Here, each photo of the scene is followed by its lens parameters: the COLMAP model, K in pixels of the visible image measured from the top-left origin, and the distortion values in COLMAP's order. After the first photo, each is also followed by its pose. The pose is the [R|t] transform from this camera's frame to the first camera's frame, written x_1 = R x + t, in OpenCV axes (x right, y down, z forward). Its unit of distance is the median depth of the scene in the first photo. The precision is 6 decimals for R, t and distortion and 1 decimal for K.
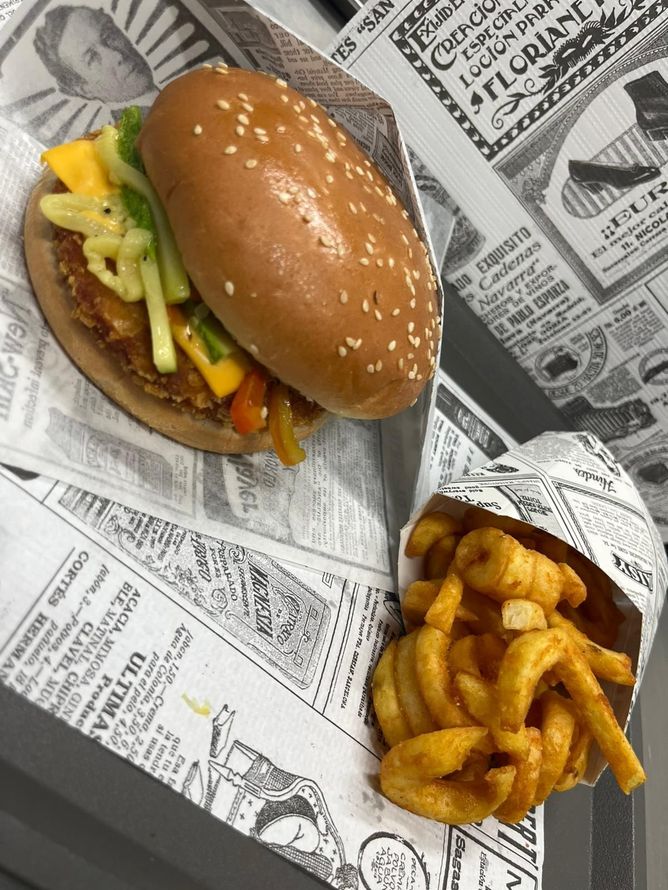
lens RADIAL K [[679.9, 0, 334.0], [0, 679.9, 445.0], [0, 0, 1]] dist [0.033901, -0.096742]
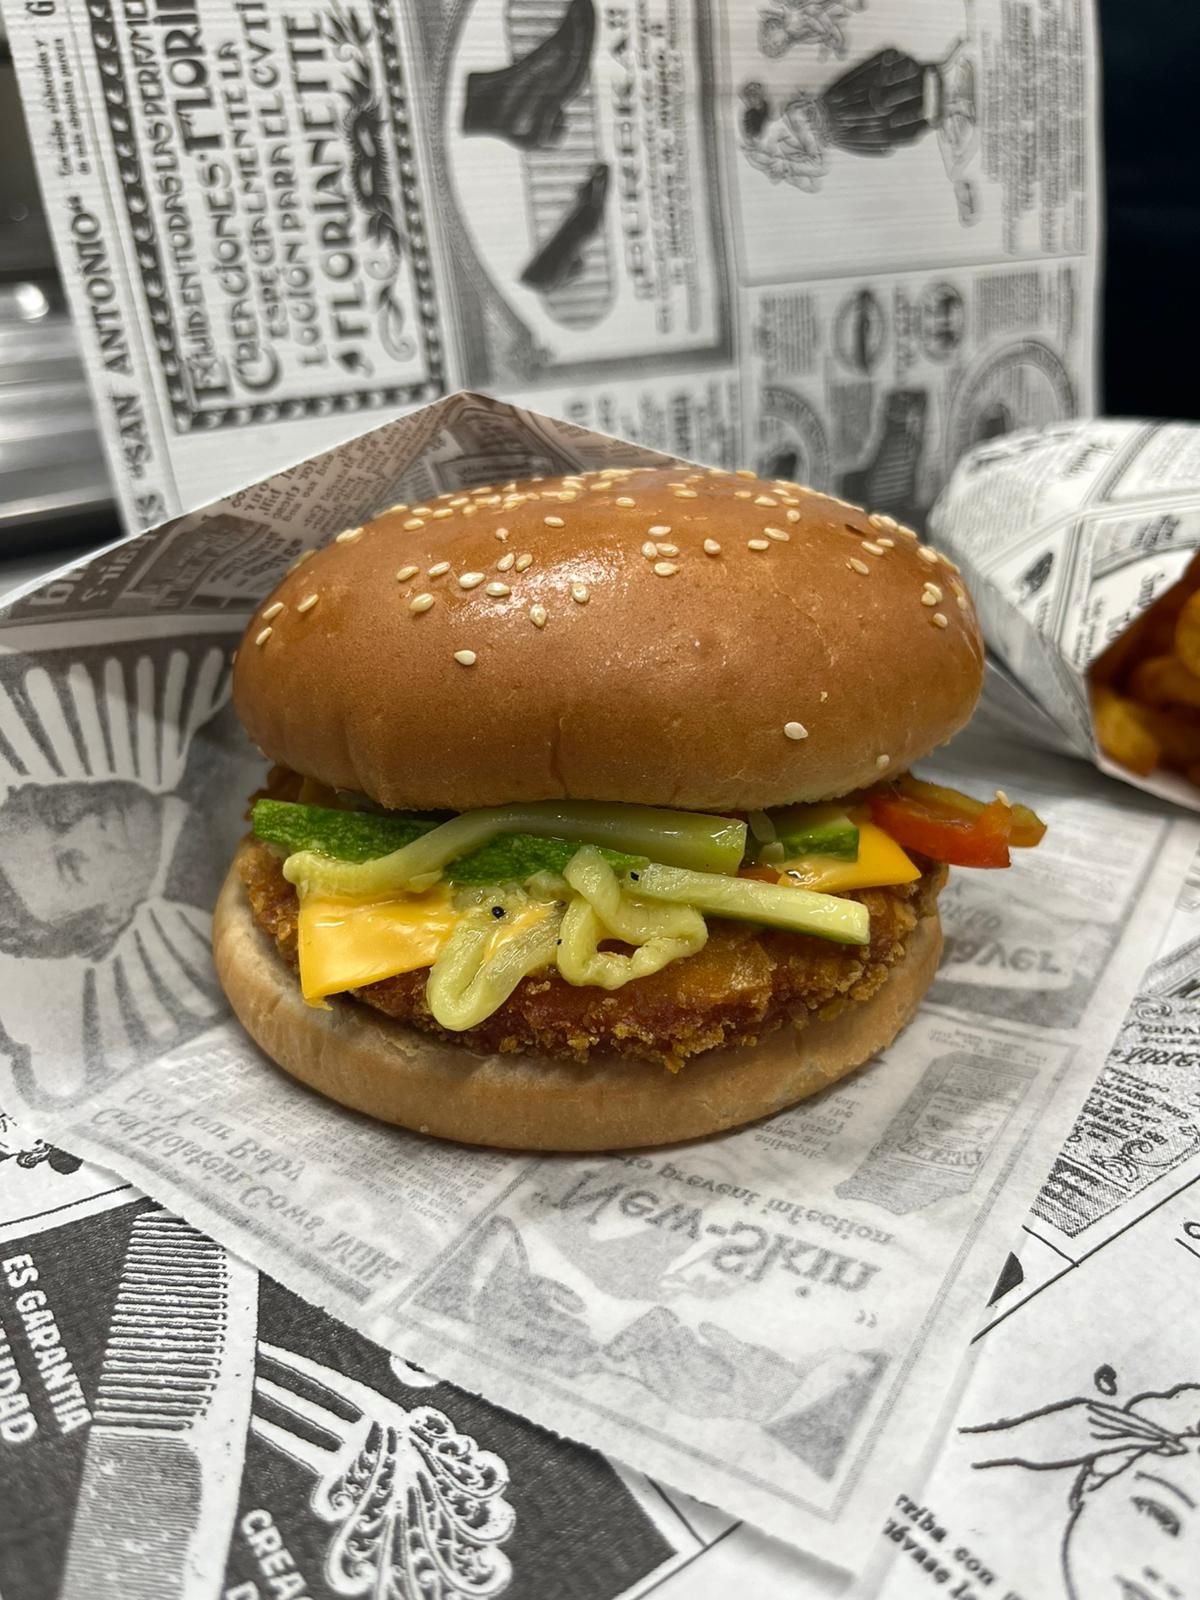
lens RADIAL K [[1249.9, 0, 600.0], [0, 1249.9, 800.0], [0, 0, 1]] dist [-0.027517, 0.006605]
pose [[0.414610, -0.880440, 0.230053, -0.273183], [0.903093, 0.429185, 0.014956, -0.205083], [-0.111903, 0.201558, 0.973063, 0.079068]]
